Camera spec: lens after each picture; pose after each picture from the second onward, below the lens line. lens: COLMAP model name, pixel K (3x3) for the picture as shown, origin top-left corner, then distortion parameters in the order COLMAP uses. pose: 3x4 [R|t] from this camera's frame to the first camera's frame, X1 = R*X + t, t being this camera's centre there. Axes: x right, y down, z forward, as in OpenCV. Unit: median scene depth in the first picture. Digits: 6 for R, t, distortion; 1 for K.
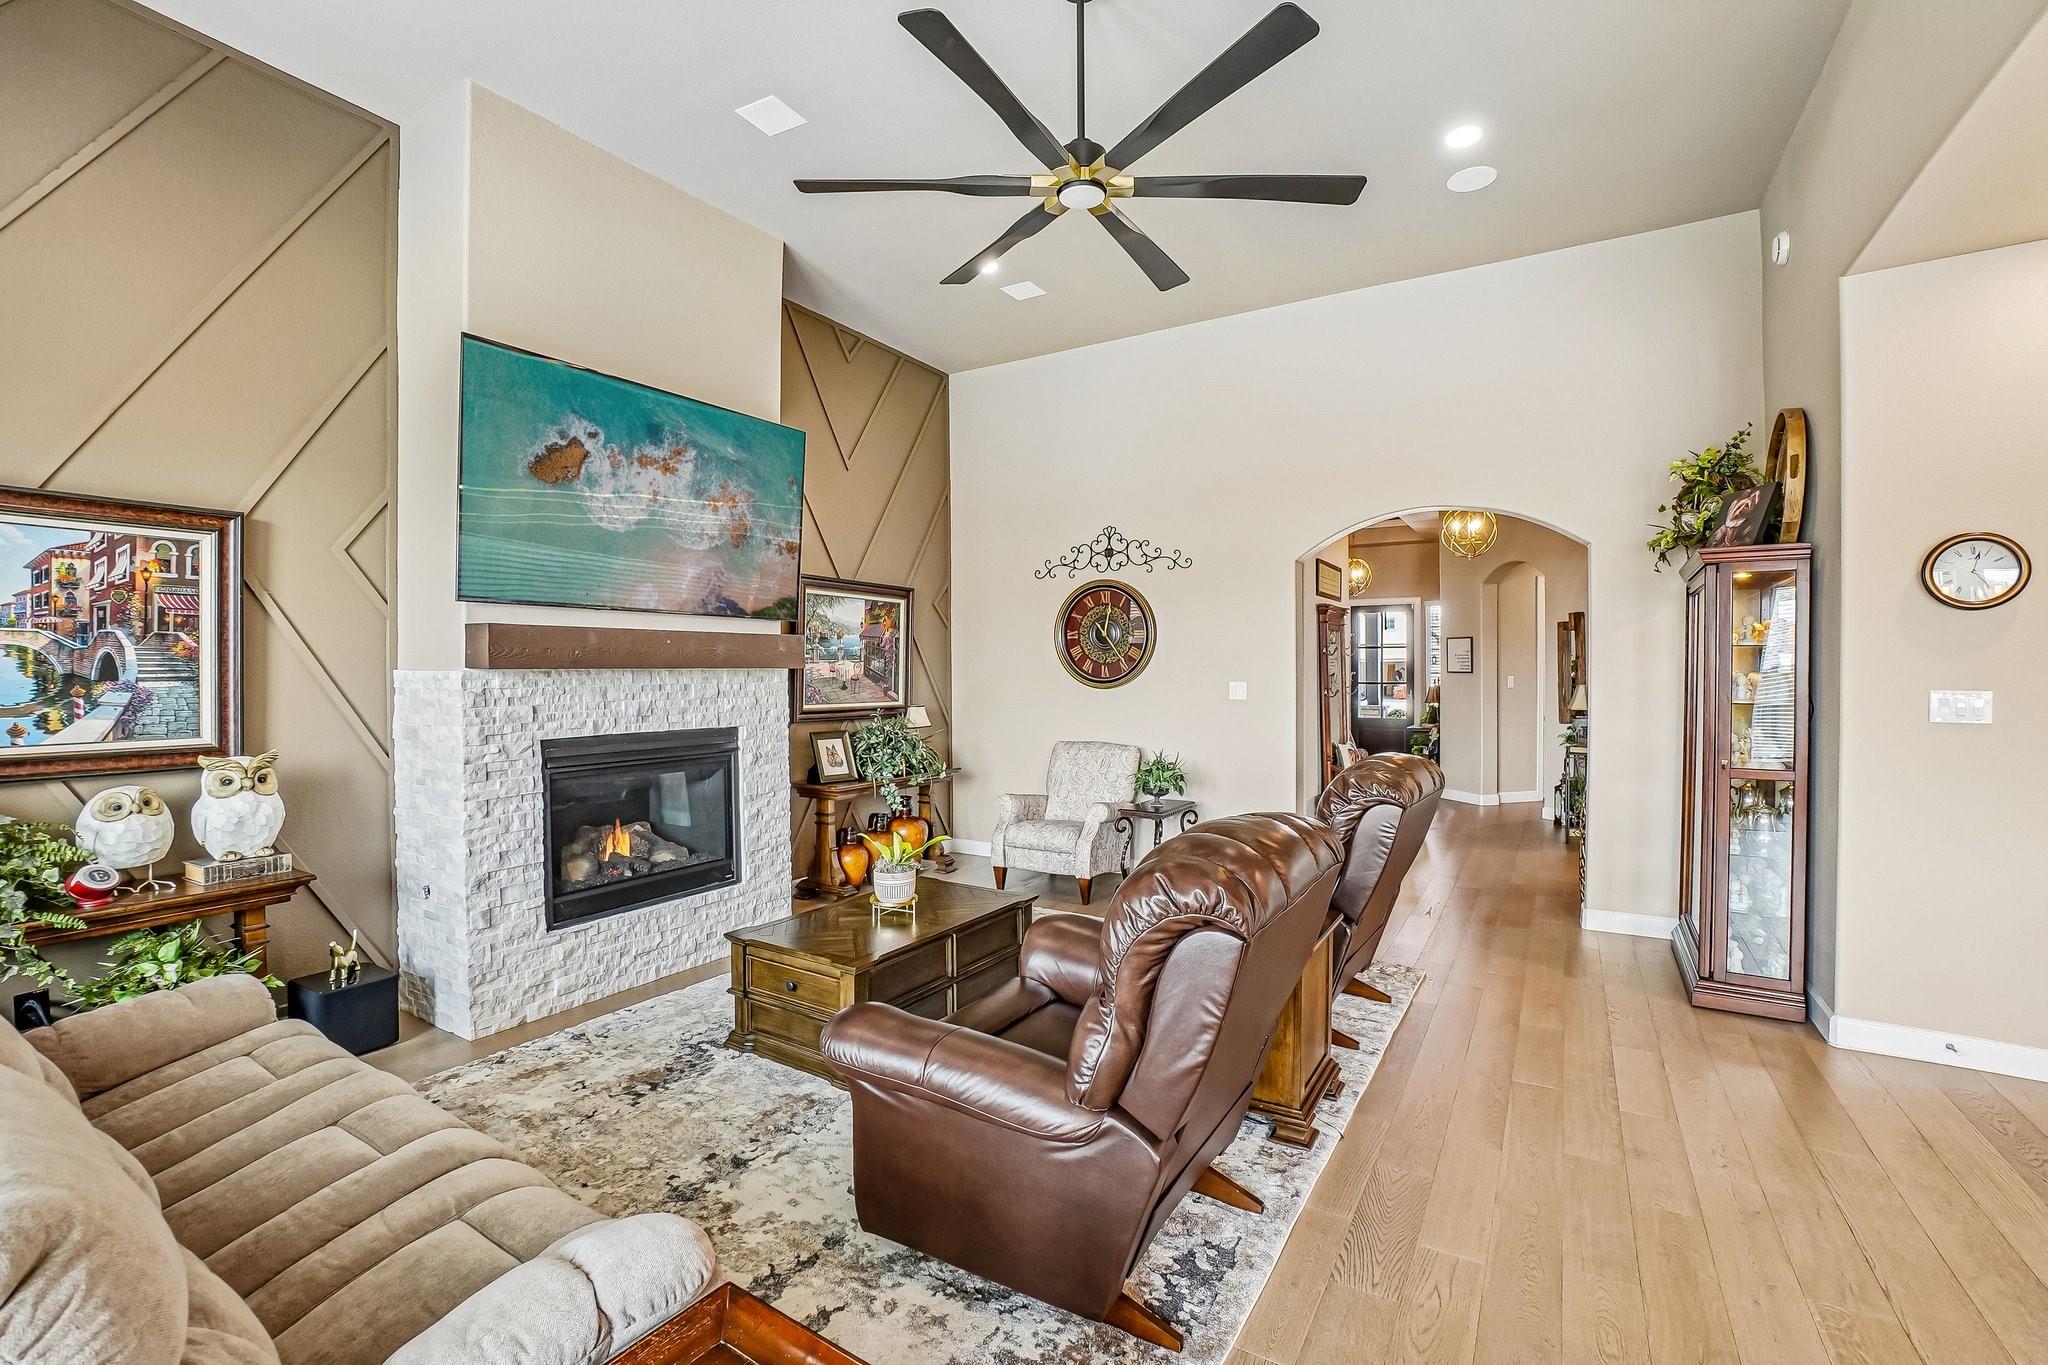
lens RADIAL K [[927.4, 0, 1021.3], [0, 927.4, 682.6], [0, 0, 1]] dist [0.004309, 0.001365]
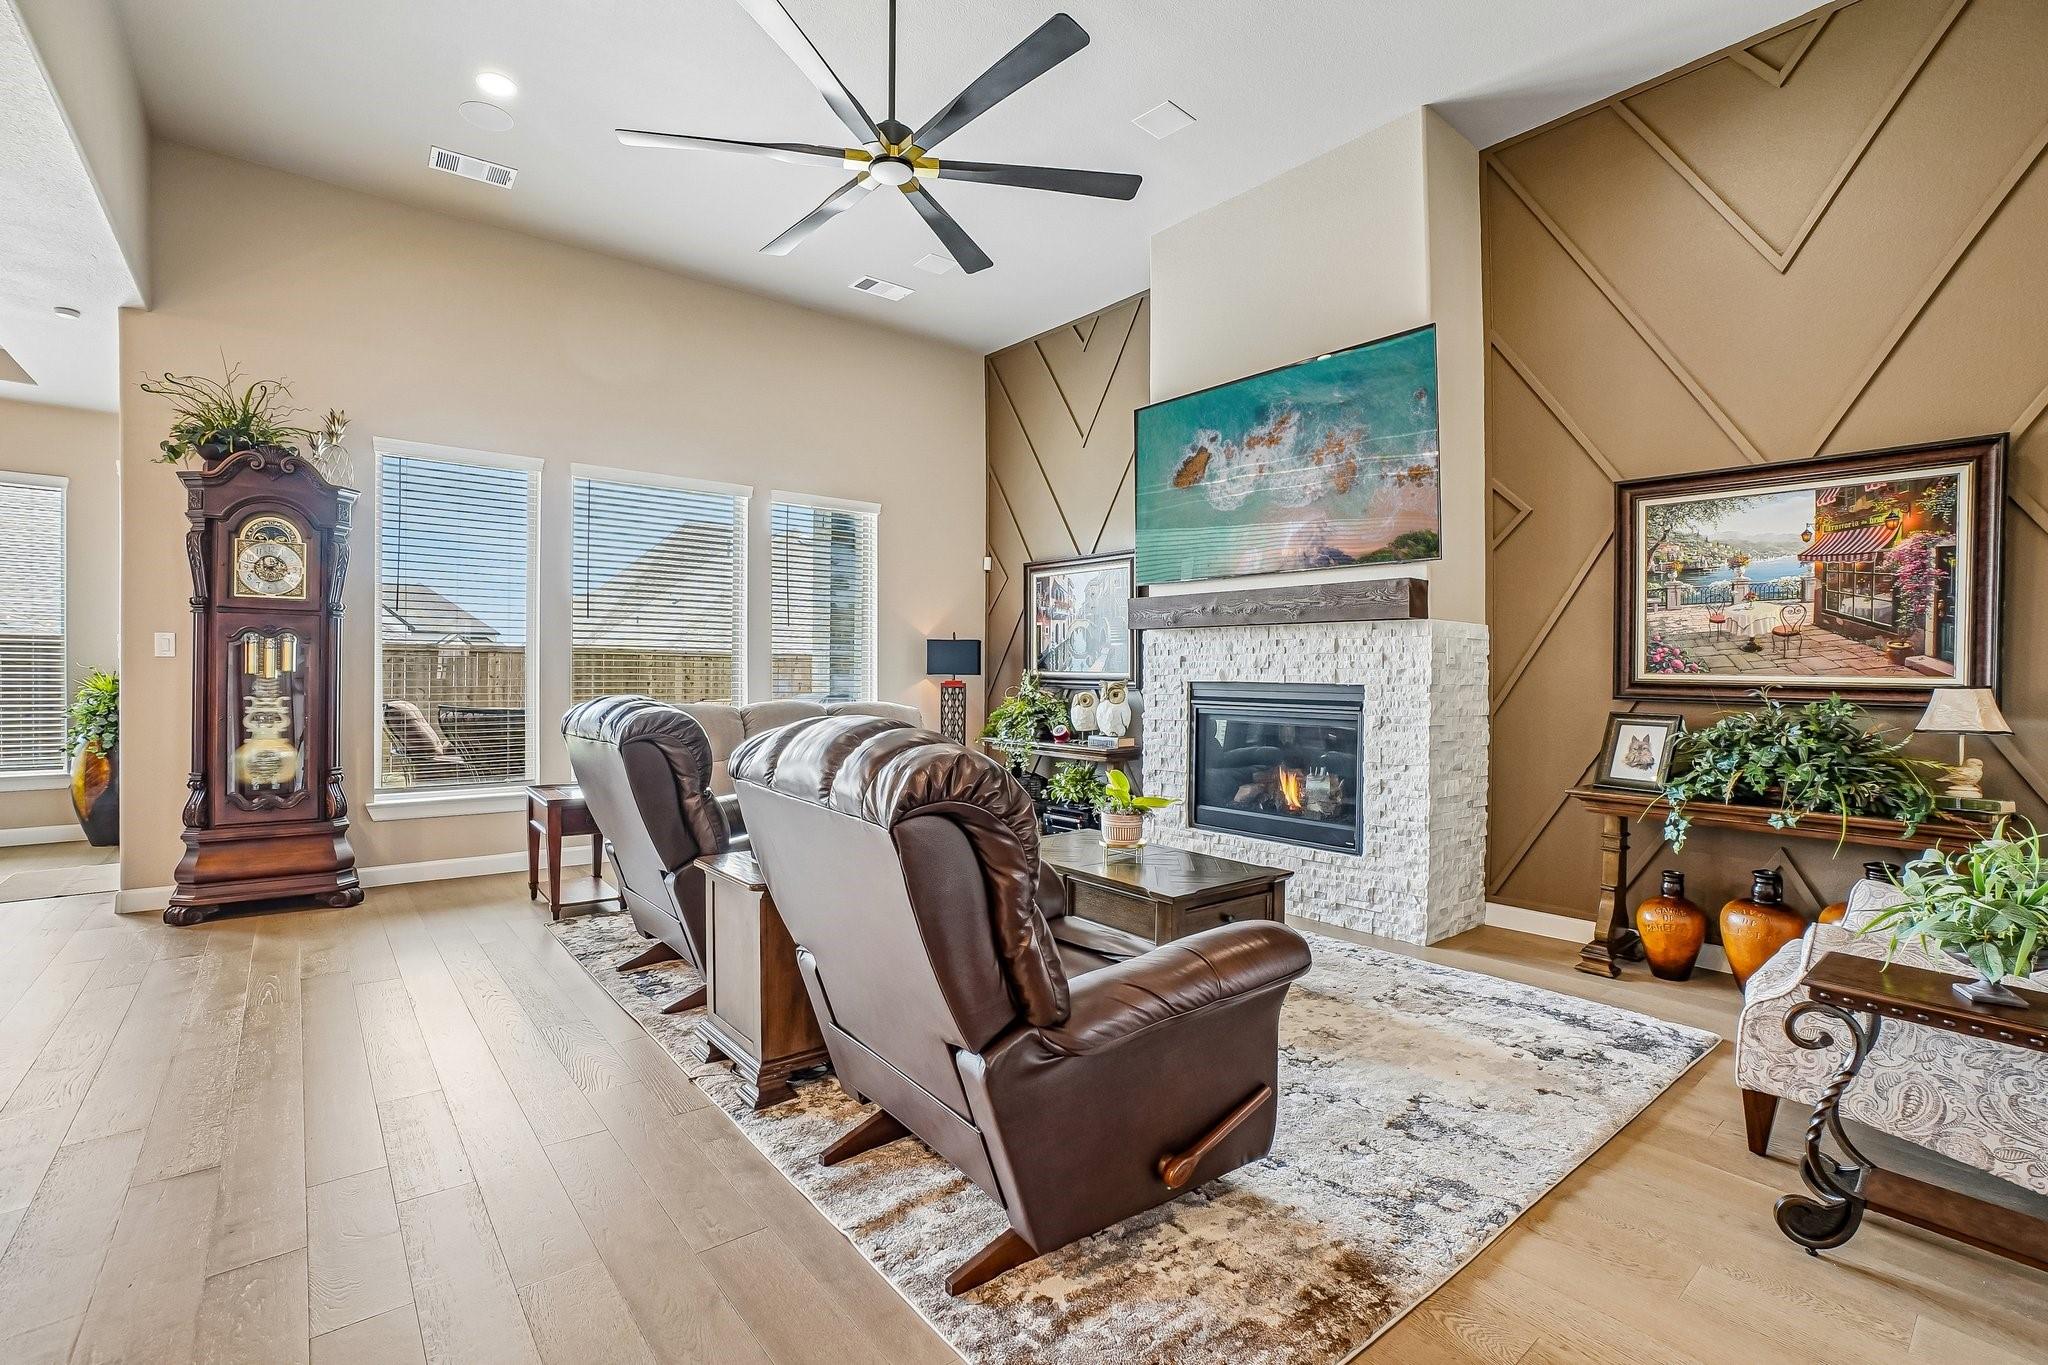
lens RADIAL K [[927.4, 0, 1021.3], [0, 927.4, 668.0], [0, 0, 1]] dist [0.004309, 0.001365]
pose [[-0.290597, -0.004124, -0.956837, 0.707158], [-0.023111, 0.999729, 0.002710, 0.037599], [0.956566, 0.022901, -0.290614, 0.990349]]
